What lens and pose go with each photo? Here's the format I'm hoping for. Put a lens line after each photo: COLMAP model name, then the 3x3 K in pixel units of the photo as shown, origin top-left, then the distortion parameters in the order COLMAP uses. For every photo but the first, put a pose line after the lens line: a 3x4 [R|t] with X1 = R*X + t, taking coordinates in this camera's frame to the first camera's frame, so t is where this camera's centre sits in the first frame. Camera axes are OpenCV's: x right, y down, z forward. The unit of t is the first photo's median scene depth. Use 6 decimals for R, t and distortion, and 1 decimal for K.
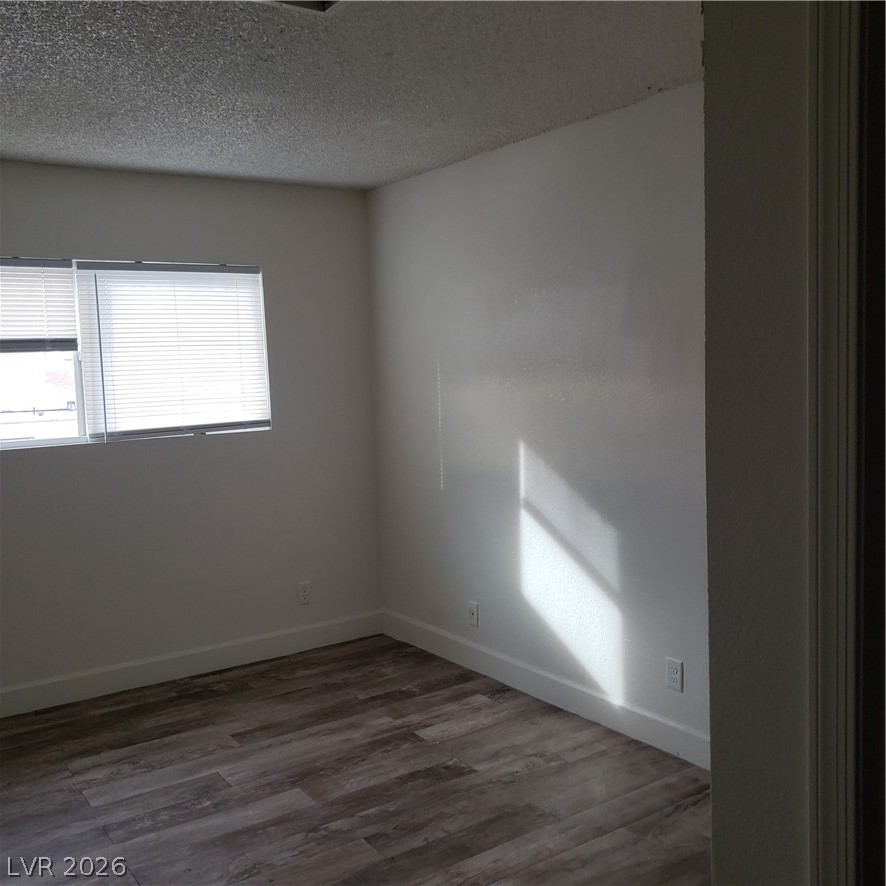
lens RADIAL K [[933.4, 0, 443.0], [0, 933.4, 443.0], [0, 0, 1]] dist [0.012995, 0.040215]
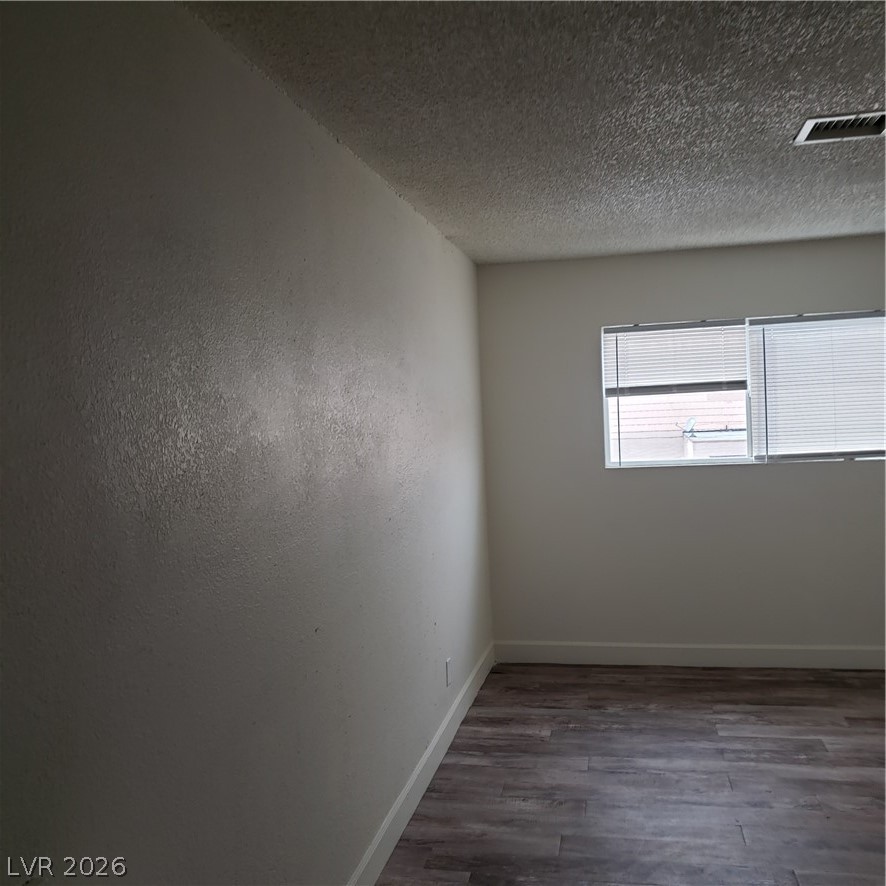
lens RADIAL K [[929.6, 0, 443.0], [0, 929.6, 443.0], [0, 0, 1]] dist [-0.002472, 0.034523]
pose [[0.707765, 0.031615, -0.705740, 0.237499], [-0.043703, 0.999044, 0.000925, -0.011622], [0.705095, 0.030188, 0.708470, -0.200622]]
